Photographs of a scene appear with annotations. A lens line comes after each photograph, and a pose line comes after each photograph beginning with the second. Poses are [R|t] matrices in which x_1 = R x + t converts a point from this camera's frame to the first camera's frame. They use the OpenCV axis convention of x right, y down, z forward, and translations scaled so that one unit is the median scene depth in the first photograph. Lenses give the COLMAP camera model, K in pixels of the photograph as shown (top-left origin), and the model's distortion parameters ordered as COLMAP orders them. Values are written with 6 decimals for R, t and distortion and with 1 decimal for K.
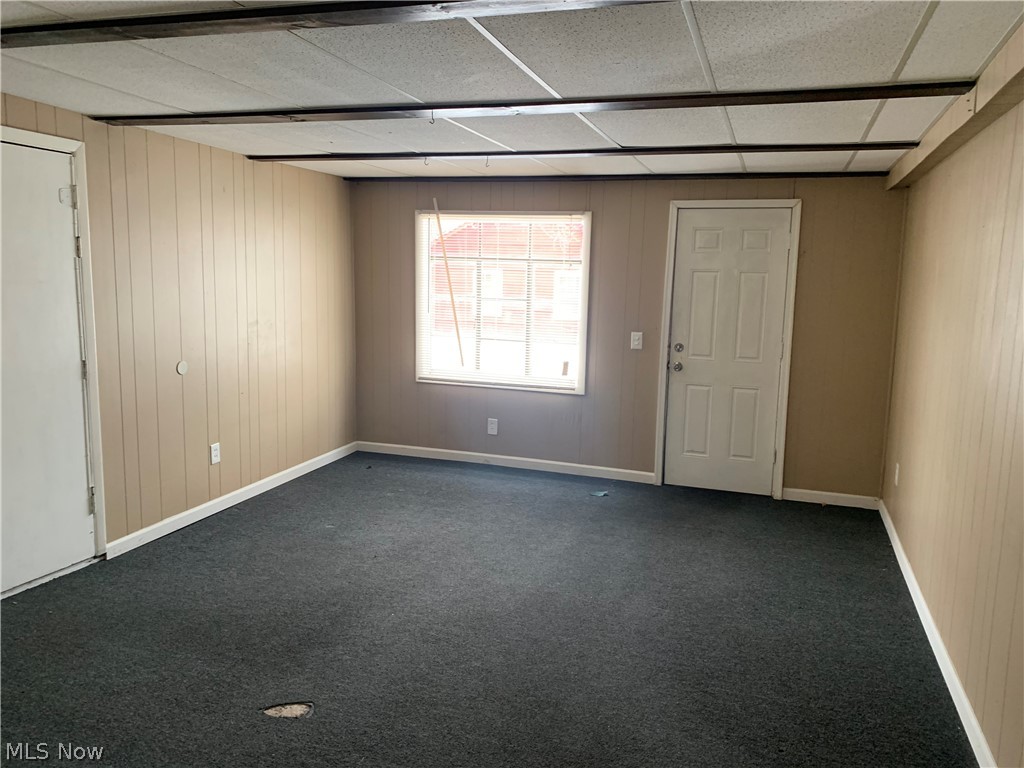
lens RADIAL K [[782.5, 0, 522.2], [0, 782.5, 384.4], [0, 0, 1]] dist [0.042256, -0.025353]
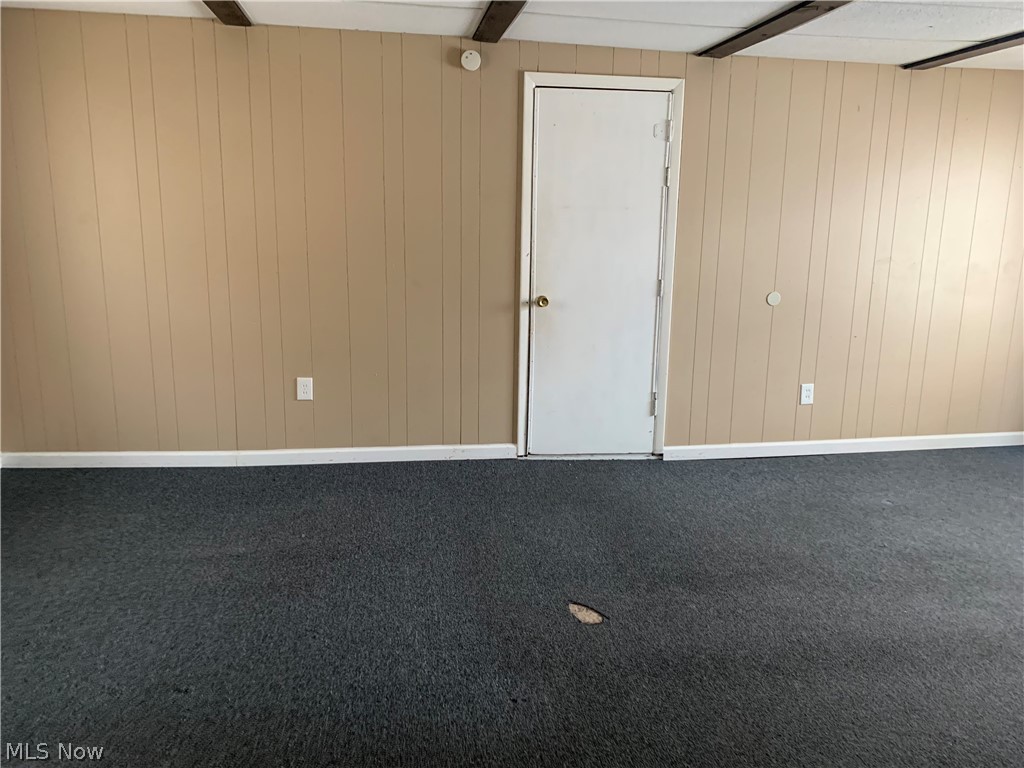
lens RADIAL K [[782.5, 0, 517.3], [0, 782.5, 378.6], [0, 0, 1]] dist [0.042256, -0.025353]
pose [[0.457930, 0.166176, -0.873319, 0.337531], [-0.133476, 0.984090, 0.117265, 0.004799], [0.878911, 0.062868, 0.472825, 0.287576]]
